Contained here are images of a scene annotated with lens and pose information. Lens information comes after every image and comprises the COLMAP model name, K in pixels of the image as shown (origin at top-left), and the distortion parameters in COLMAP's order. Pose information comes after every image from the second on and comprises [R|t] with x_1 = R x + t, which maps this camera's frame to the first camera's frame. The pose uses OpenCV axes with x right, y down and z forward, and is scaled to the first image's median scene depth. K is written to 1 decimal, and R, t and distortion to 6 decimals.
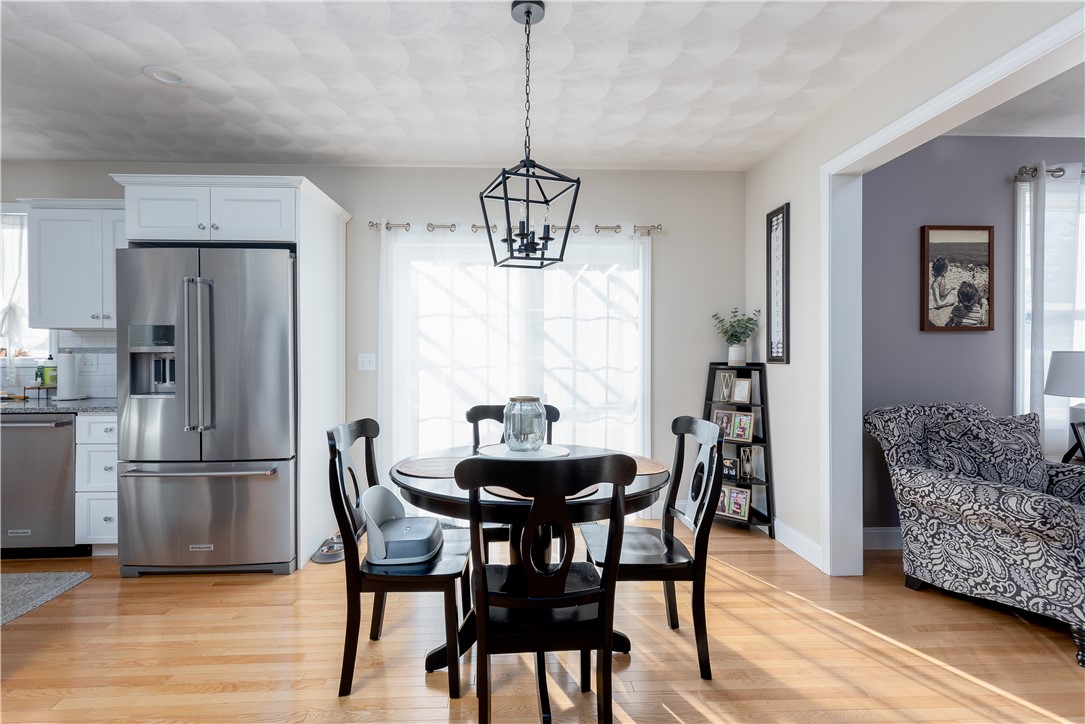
lens RADIAL K [[499.1, 0, 543.2], [0, 499.1, 360.5], [0, 0, 1]] dist [0.004307, 0.000421]
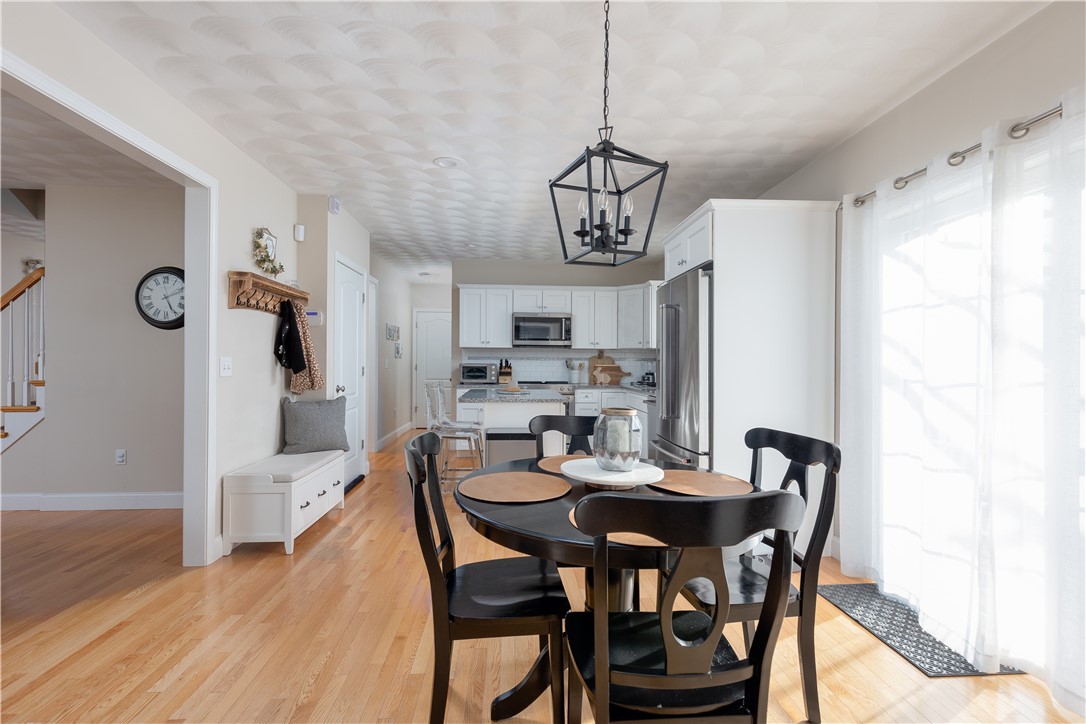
lens RADIAL K [[499.6, 0, 543.7], [0, 499.6, 360.5], [0, 0, 1]] dist [0.004307, 0.000421]
pose [[0.021332, -0.001721, -0.999771, 0.497456], [-0.014025, 0.999900, -0.002020, -0.006743], [0.999674, 0.014064, 0.021306, 0.505130]]
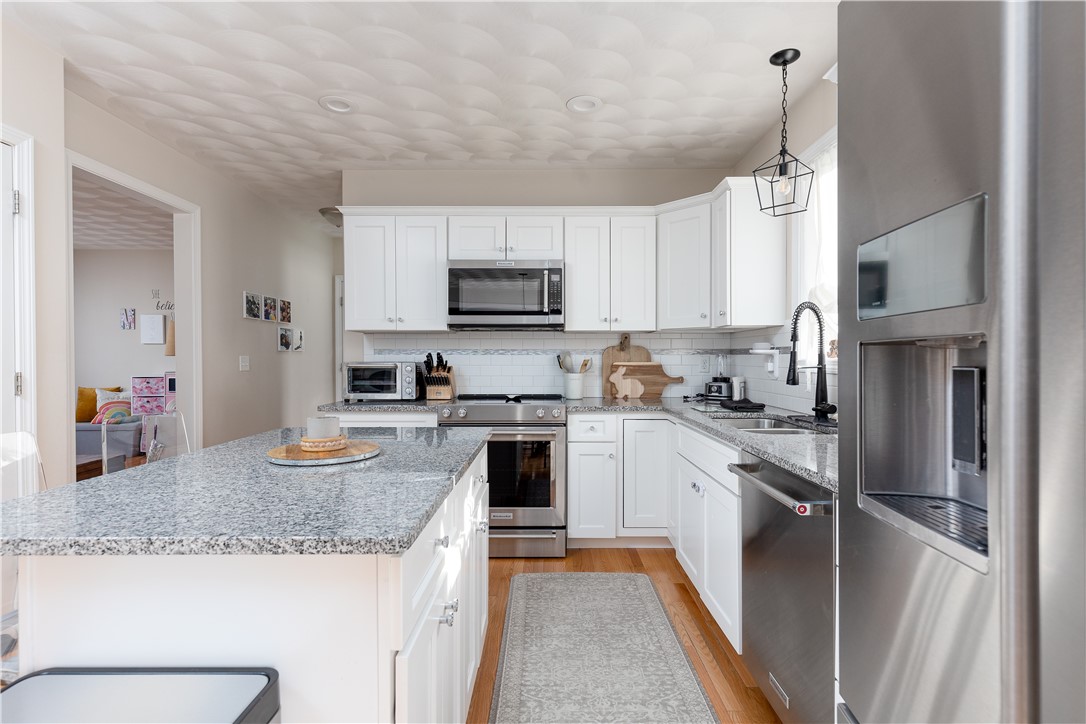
lens RADIAL K [[510.5, 0, 546.5], [0, 510.5, 360.5], [0, 0, 1]] dist [0.002835, -0.000334]
pose [[-0.050367, 0.005307, -0.998717, -0.428095], [-0.006799, 0.999961, 0.005657, -0.005529], [0.998708, 0.007075, -0.050329, 0.667937]]
